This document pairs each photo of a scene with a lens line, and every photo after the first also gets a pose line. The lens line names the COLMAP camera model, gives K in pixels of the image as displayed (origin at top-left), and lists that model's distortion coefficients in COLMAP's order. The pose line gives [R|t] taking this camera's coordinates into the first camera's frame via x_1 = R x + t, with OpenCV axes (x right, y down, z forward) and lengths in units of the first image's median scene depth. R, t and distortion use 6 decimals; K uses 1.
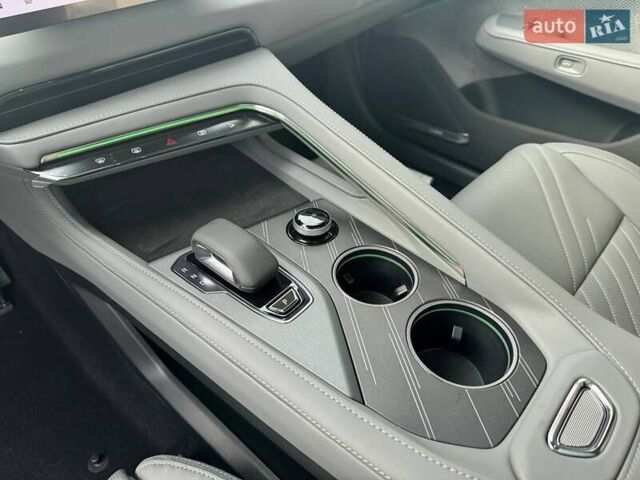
lens RADIAL K [[450.7, 0, 317.3], [0, 450.7, 238.6], [0, 0, 1]] dist [0.037422, -0.053313]
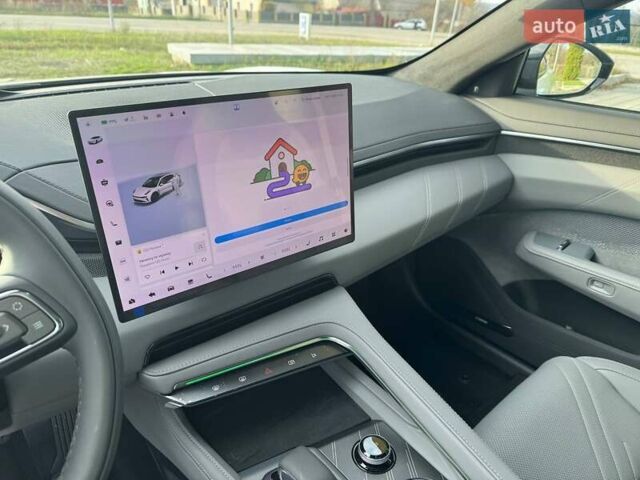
lens RADIAL K [[450.7, 0, 320.1], [0, 450.7, 242.5], [0, 0, 1]] dist [0.037422, -0.053313]
pose [[0.993461, 0.062896, -0.095281, -0.069962], [-0.085495, 0.962952, -0.255763, -0.232732], [0.075665, 0.262237, 0.962033, -0.300197]]
